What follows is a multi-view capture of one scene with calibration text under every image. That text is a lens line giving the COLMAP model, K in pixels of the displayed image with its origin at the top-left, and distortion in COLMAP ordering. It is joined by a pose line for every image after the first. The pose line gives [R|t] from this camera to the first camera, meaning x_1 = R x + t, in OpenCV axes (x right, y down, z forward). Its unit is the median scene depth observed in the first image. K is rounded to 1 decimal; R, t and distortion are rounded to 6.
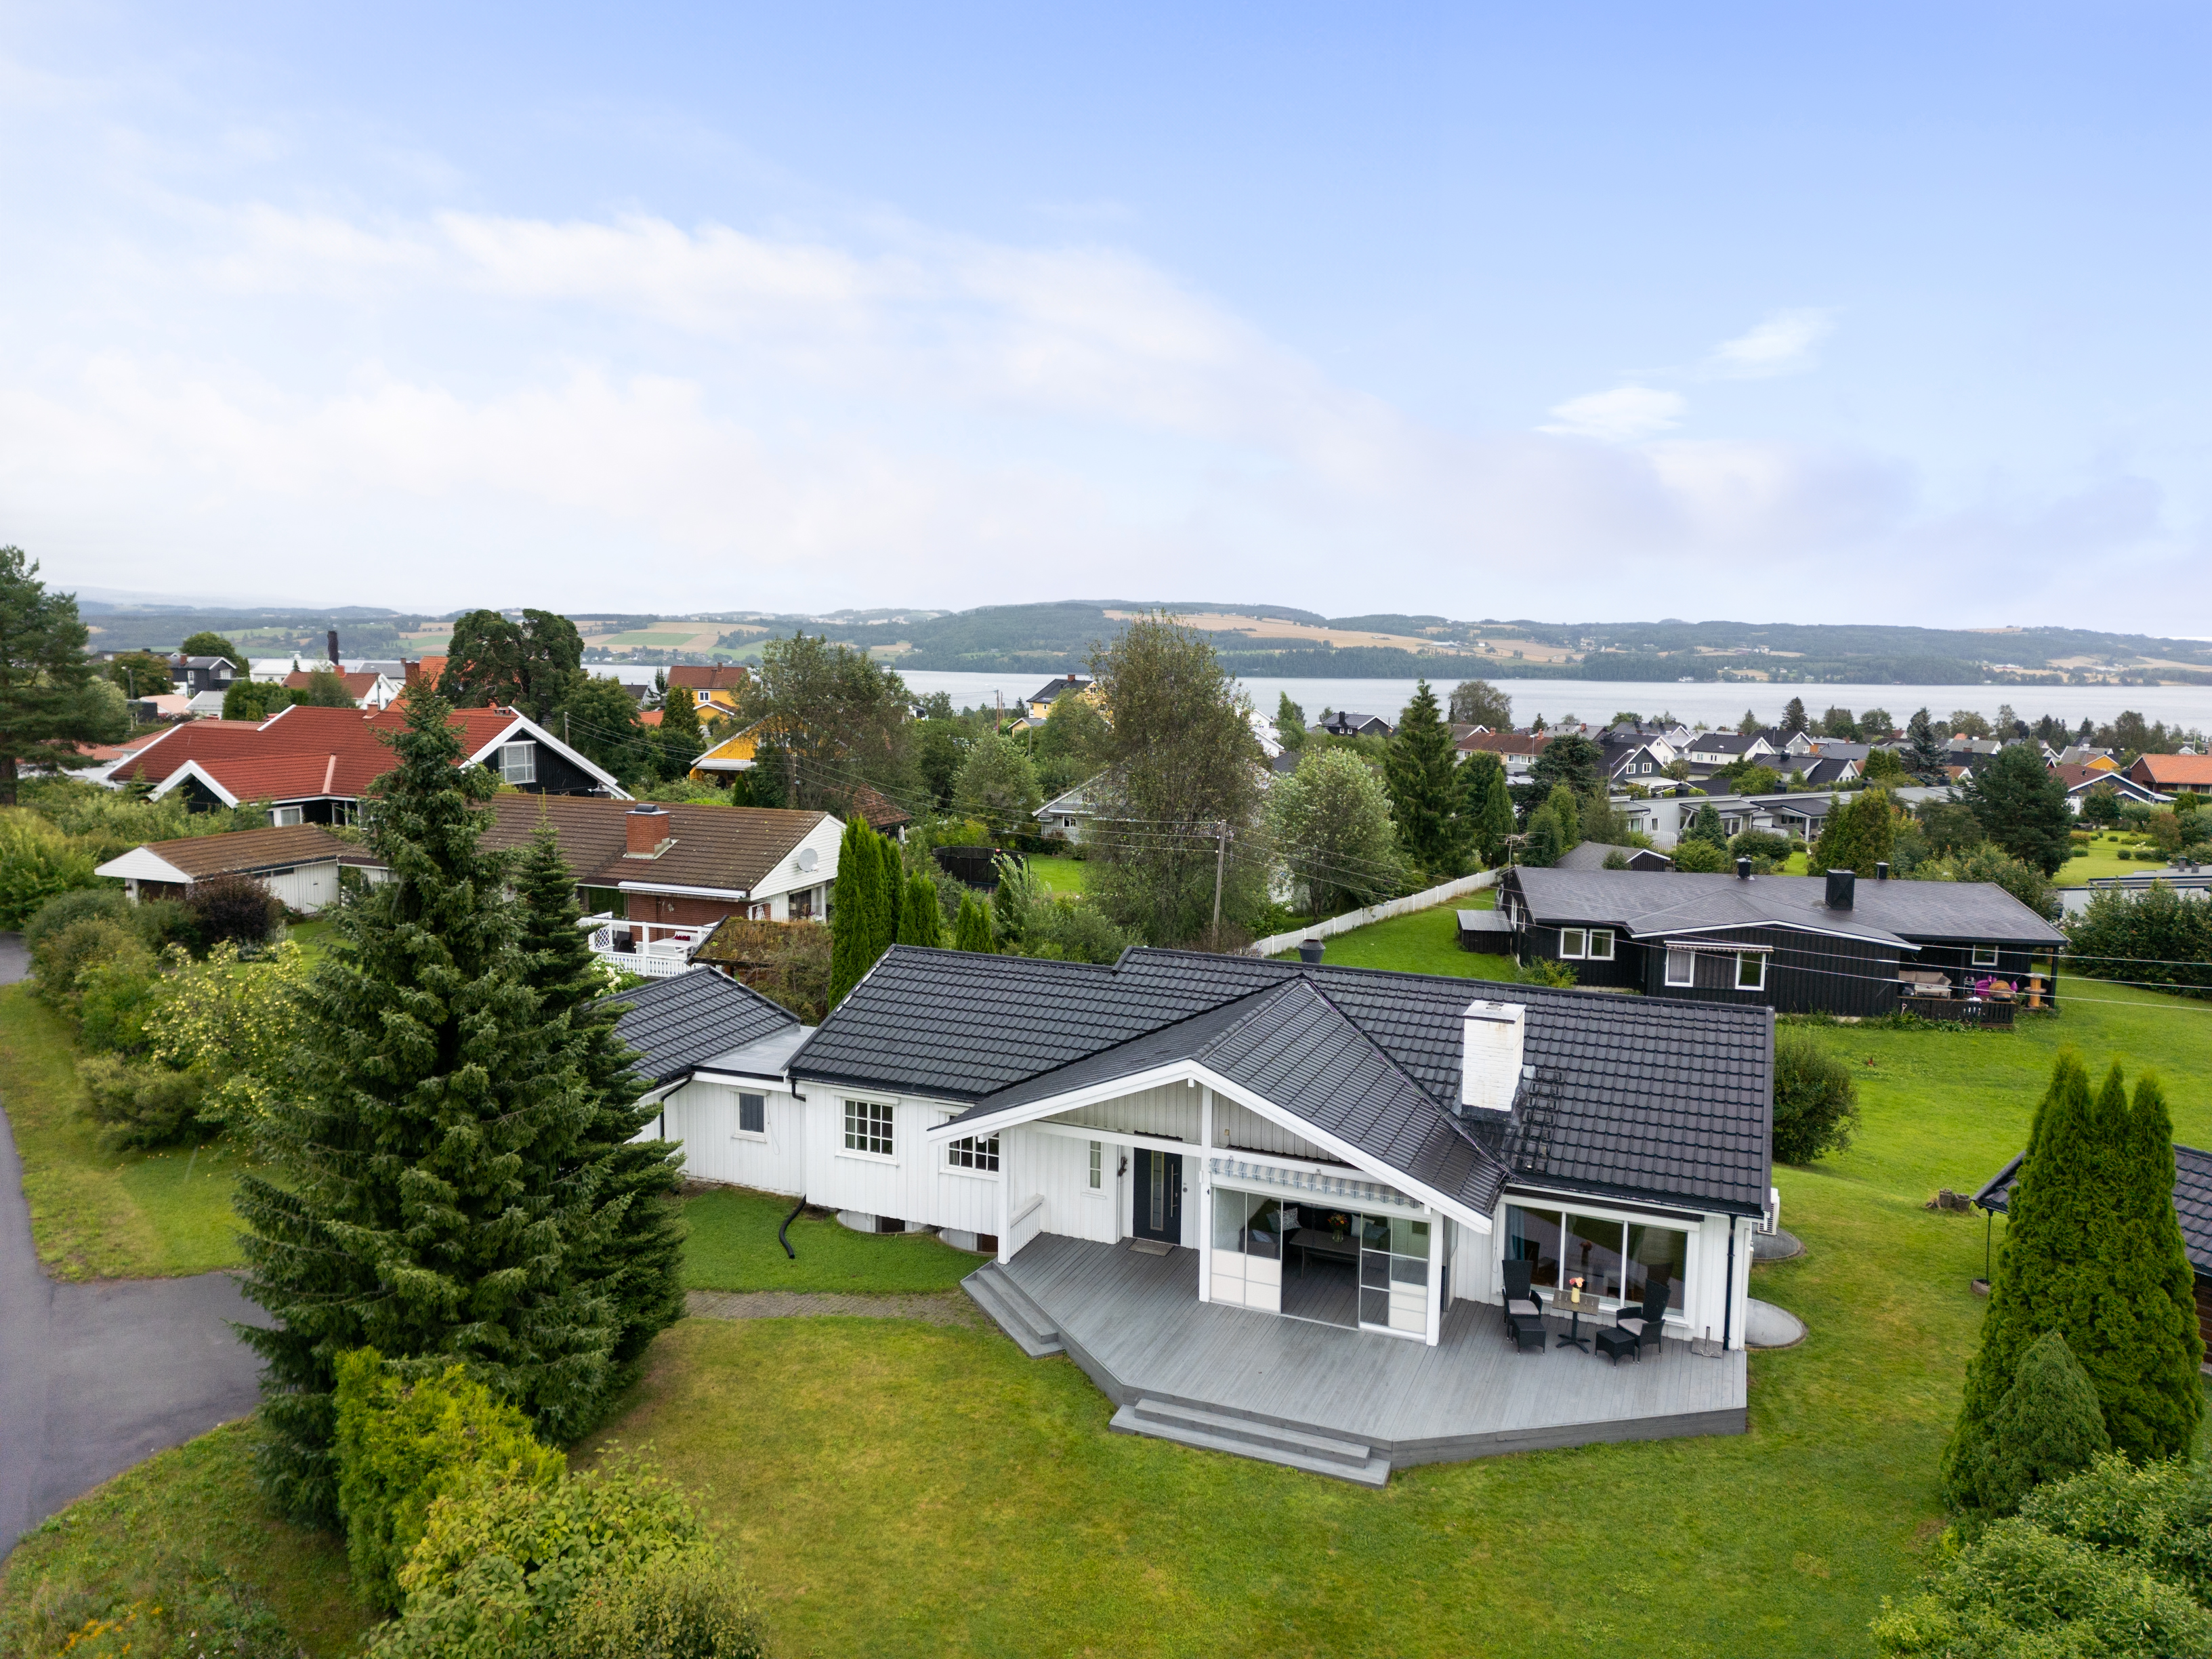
lens RADIAL K [[1531.2, 0, 1108.9], [0, 1531.2, 832.9], [0, 0, 1]] dist [0.100089, -0.109385]
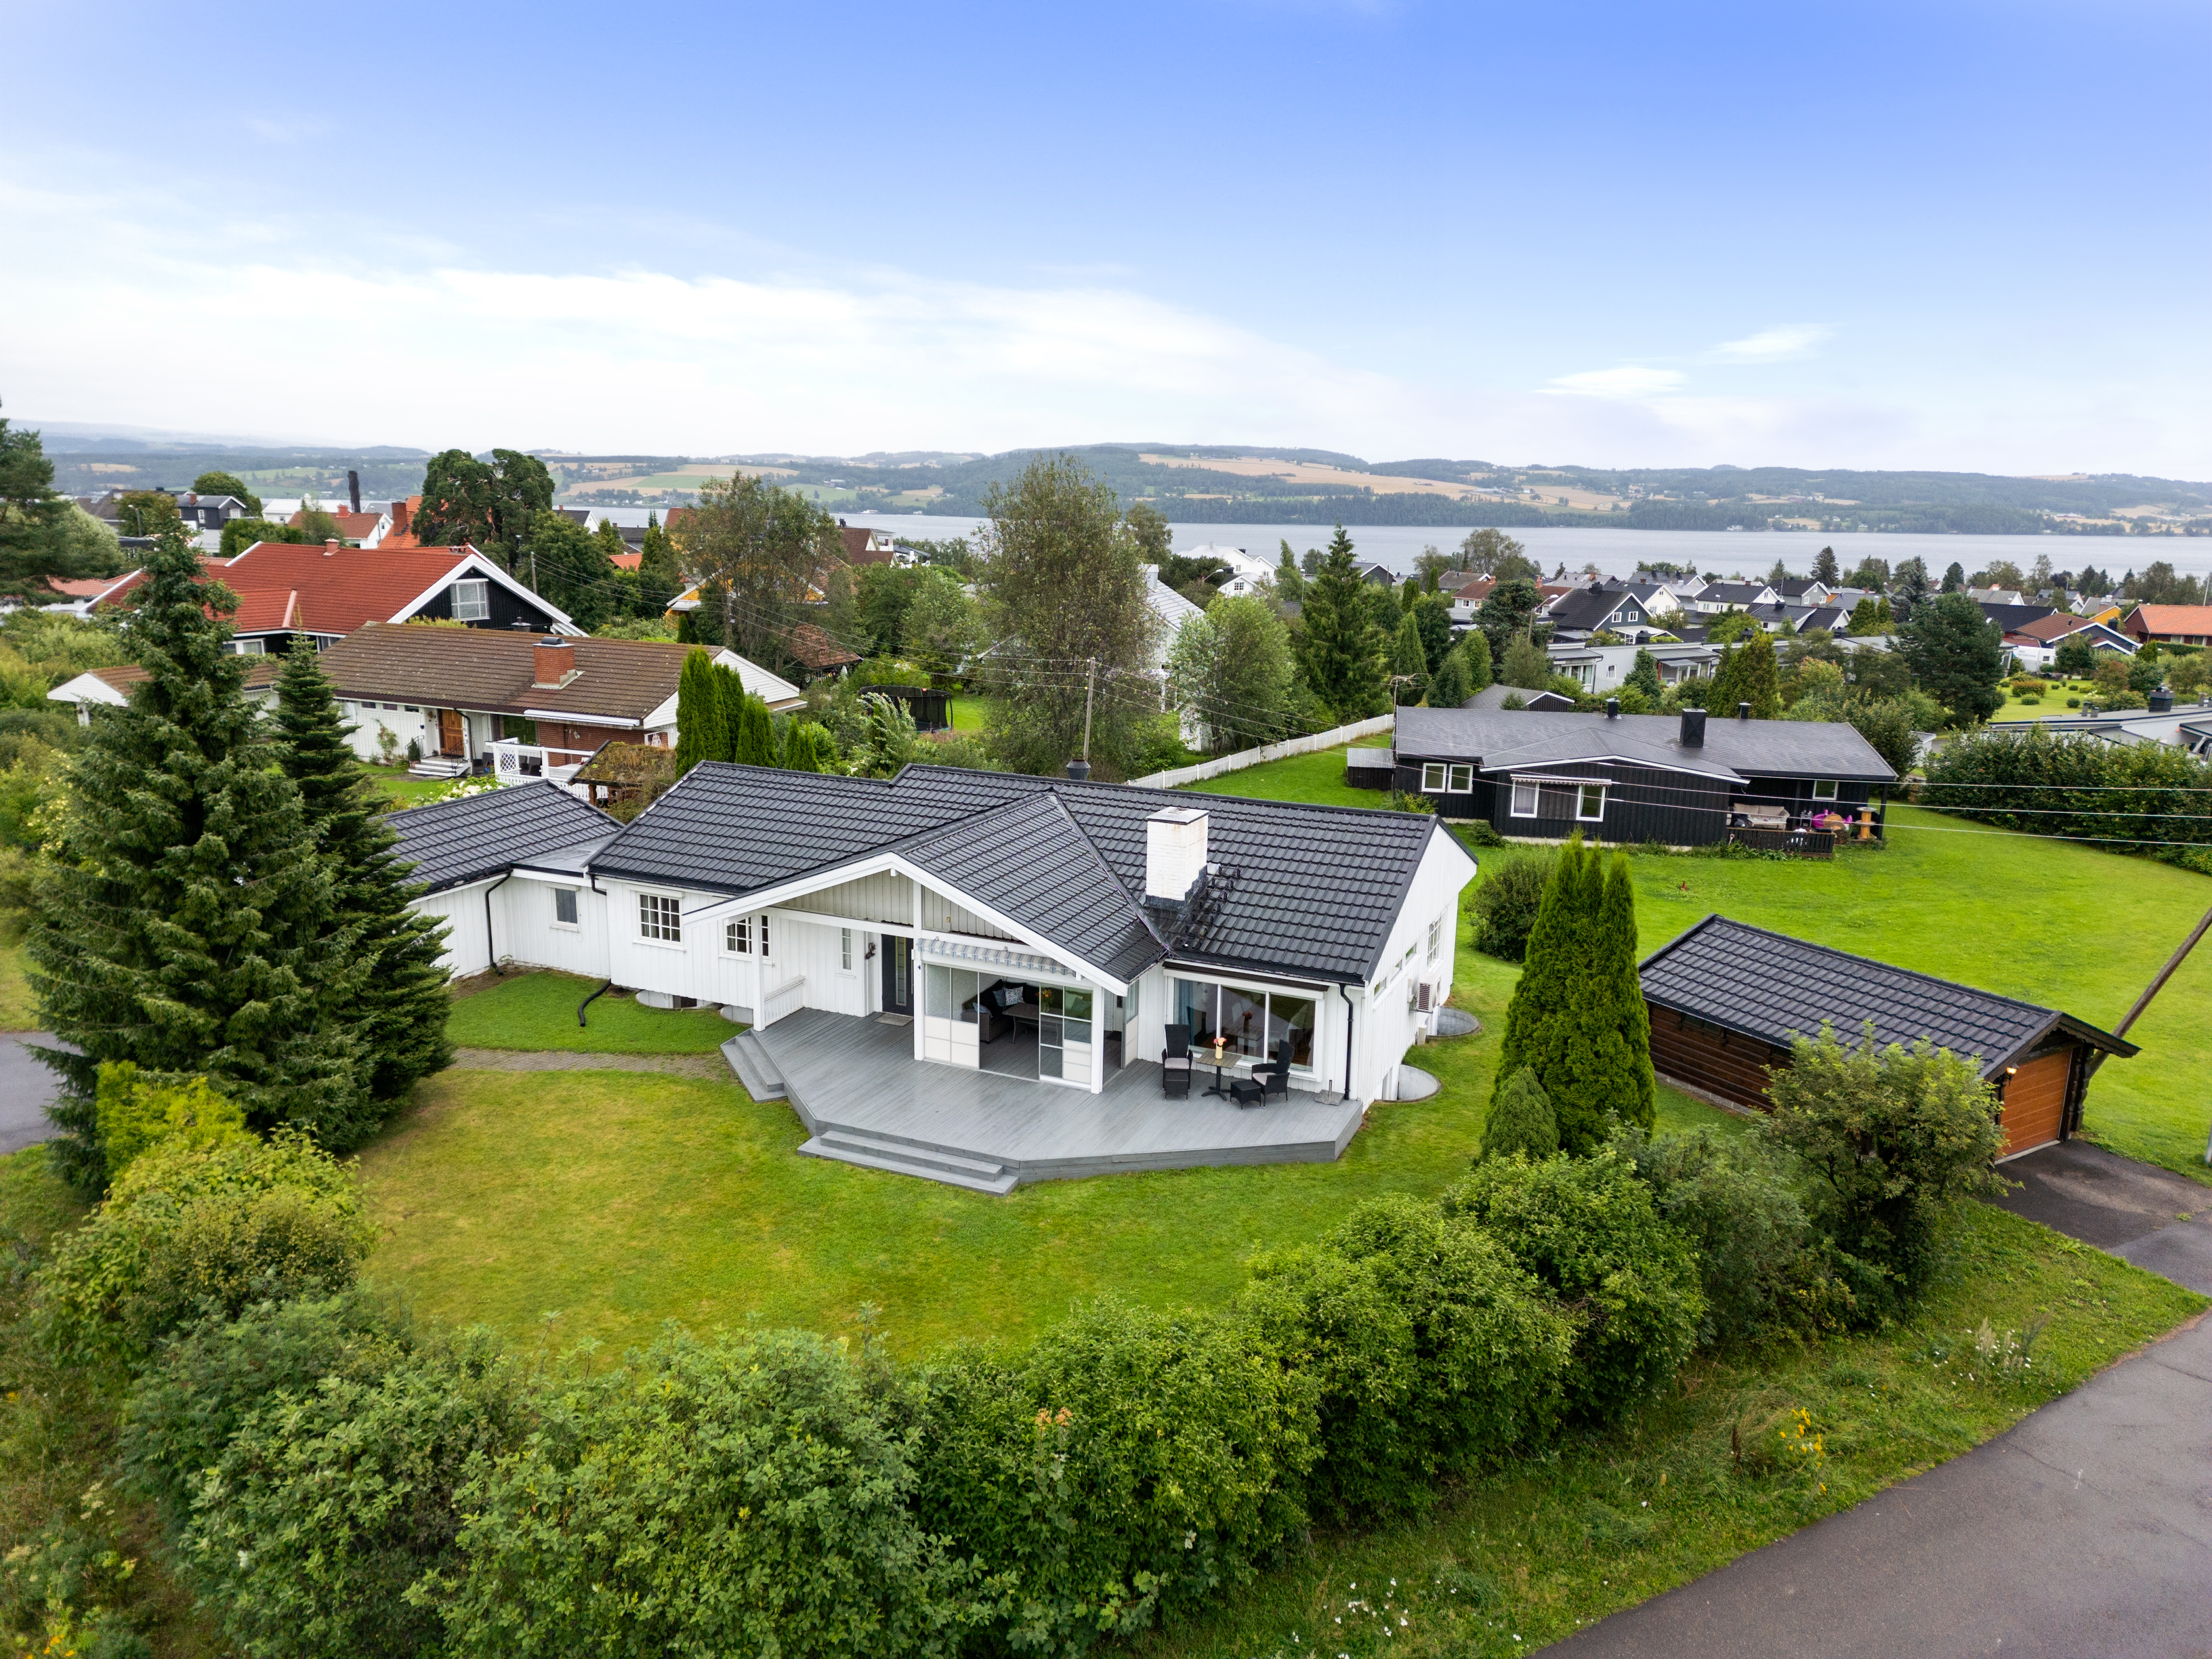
lens RADIAL K [[1531.2, 0, 1108.9], [0, 1531.2, 832.9], [0, 0, 1]] dist [0.100089, -0.109385]
pose [[0.999691, 0.009657, -0.022890, 0.200433], [-0.007402, 0.995293, 0.096624, 0.017676], [0.023716, -0.096425, 0.995058, -0.113160]]
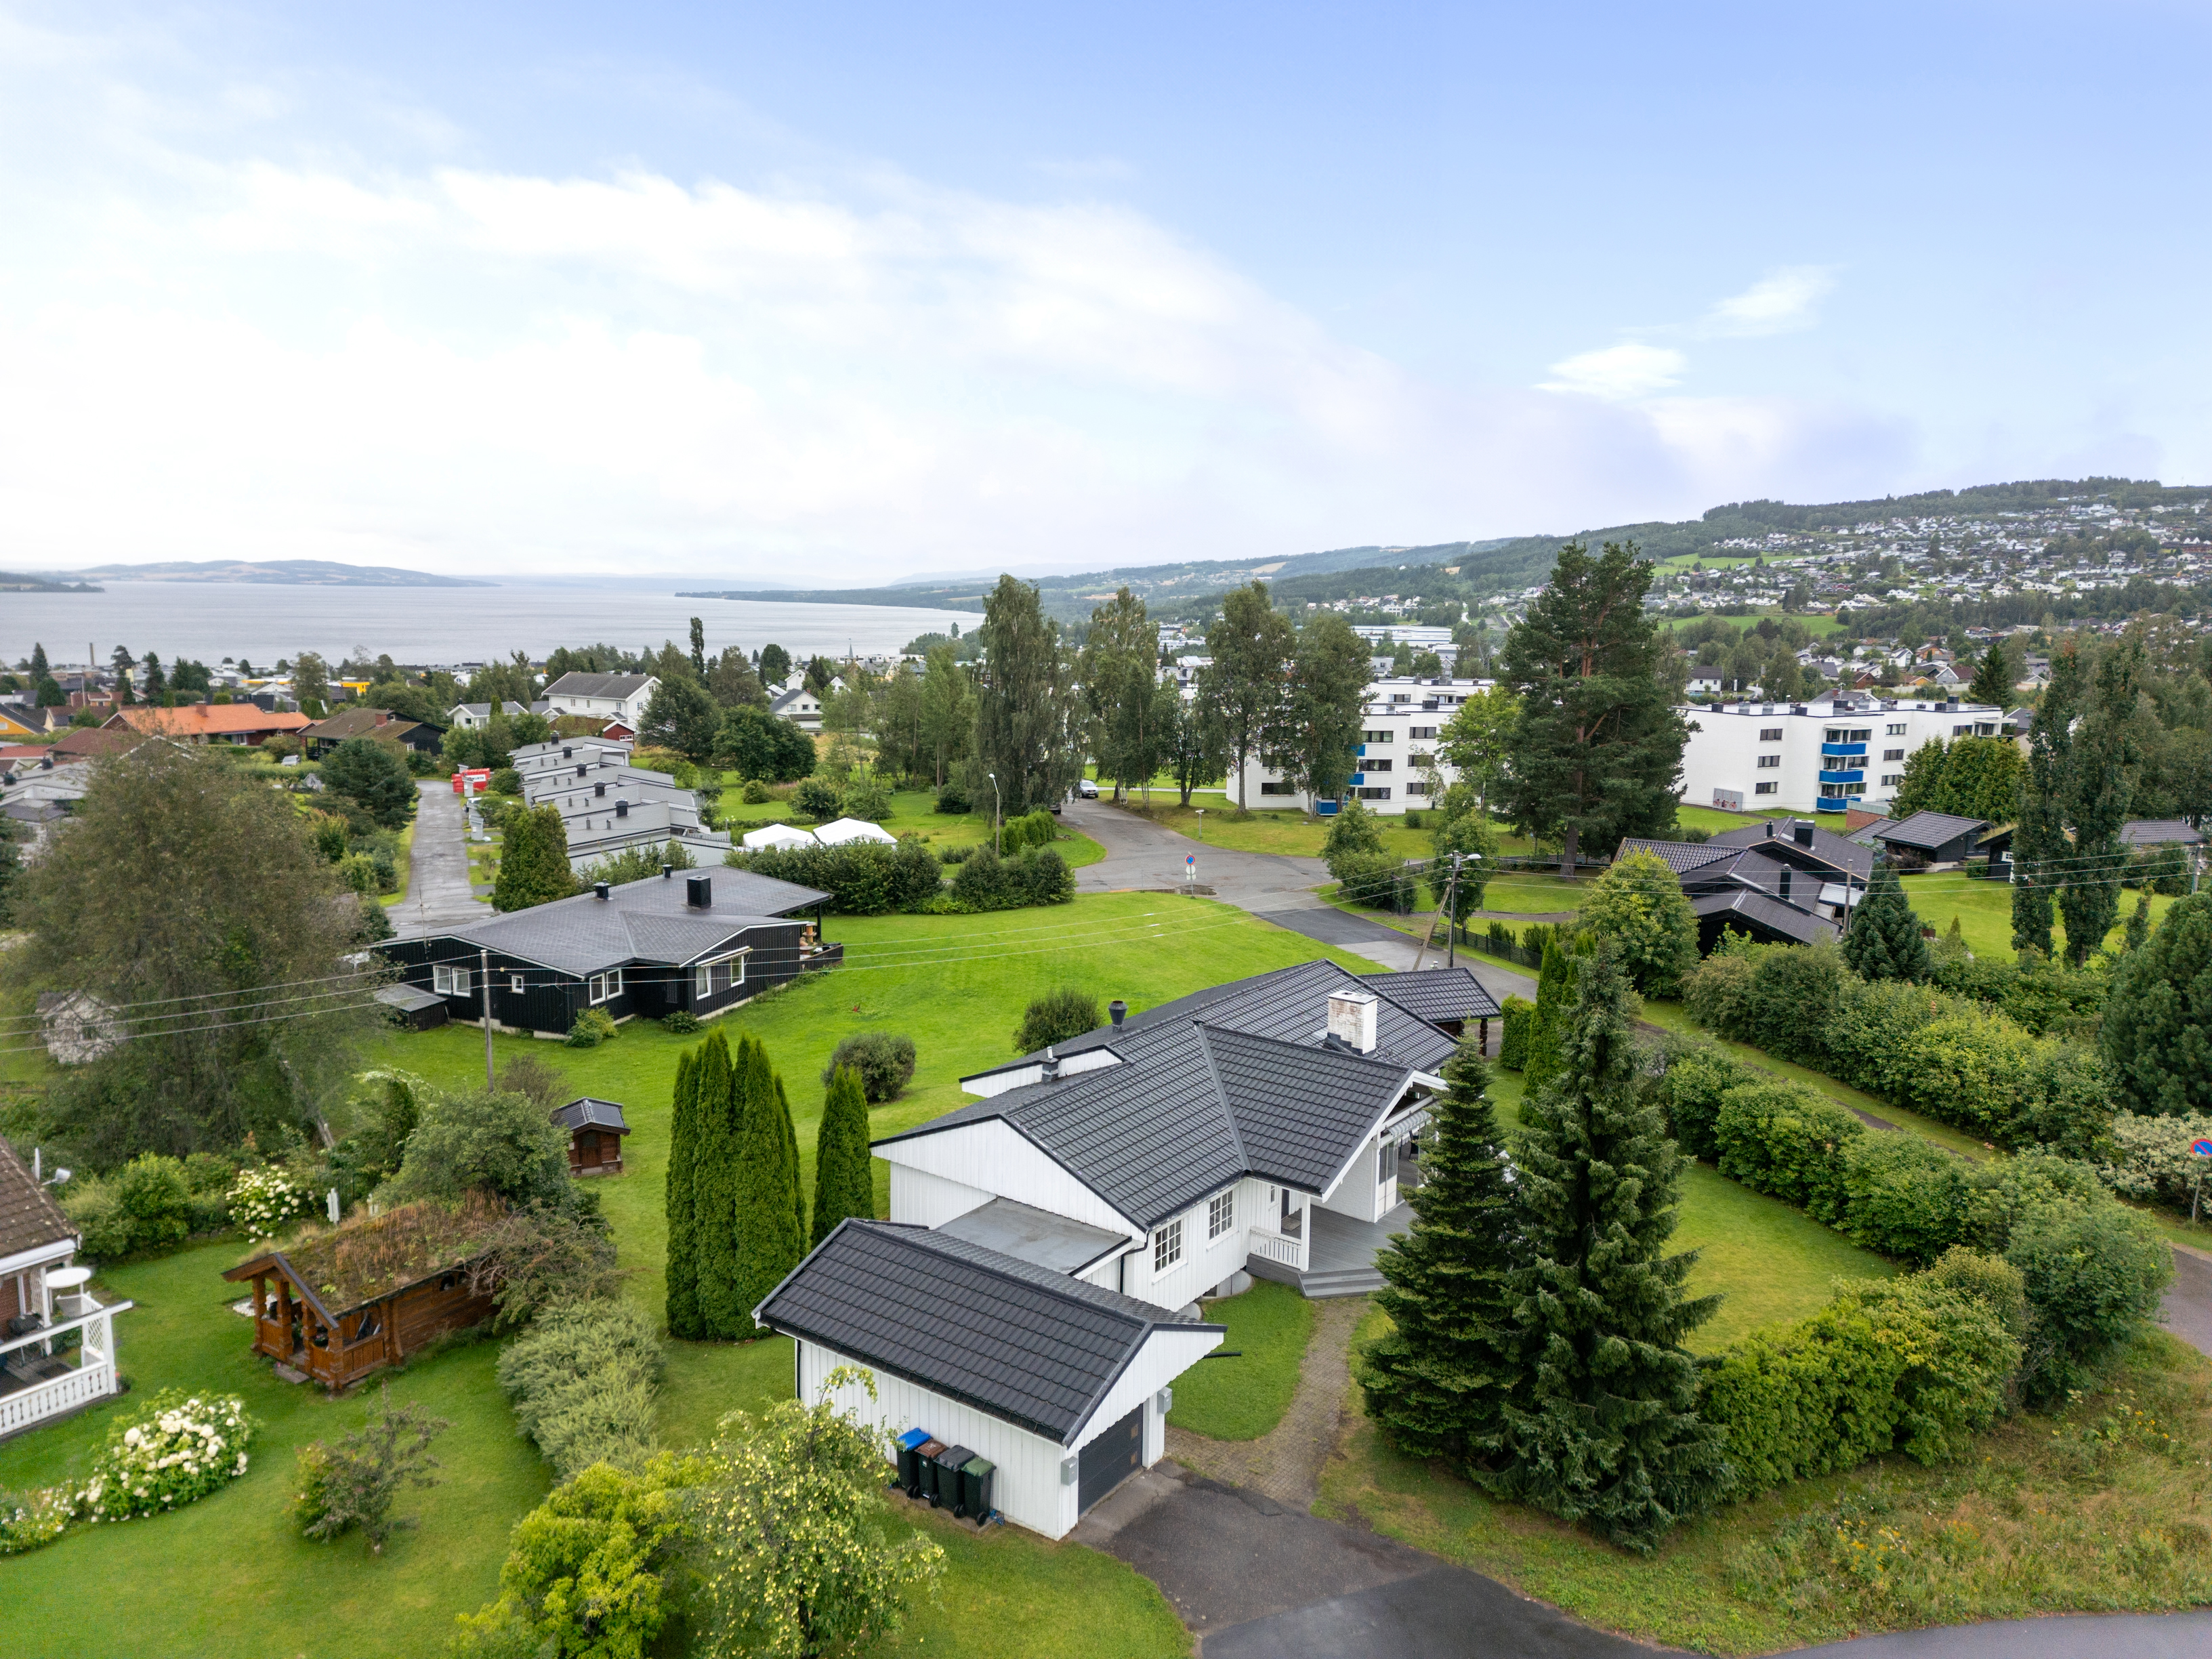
lens RADIAL K [[1531.2, 0, 1108.9], [0, 1531.2, 832.9], [0, 0, 1]] dist [0.100089, -0.109385]
pose [[0.233919, -0.162898, 0.958513, -1.266552], [0.109477, 0.984008, 0.140514, -0.297260], [-0.966073, 0.072066, 0.248011, 0.735976]]
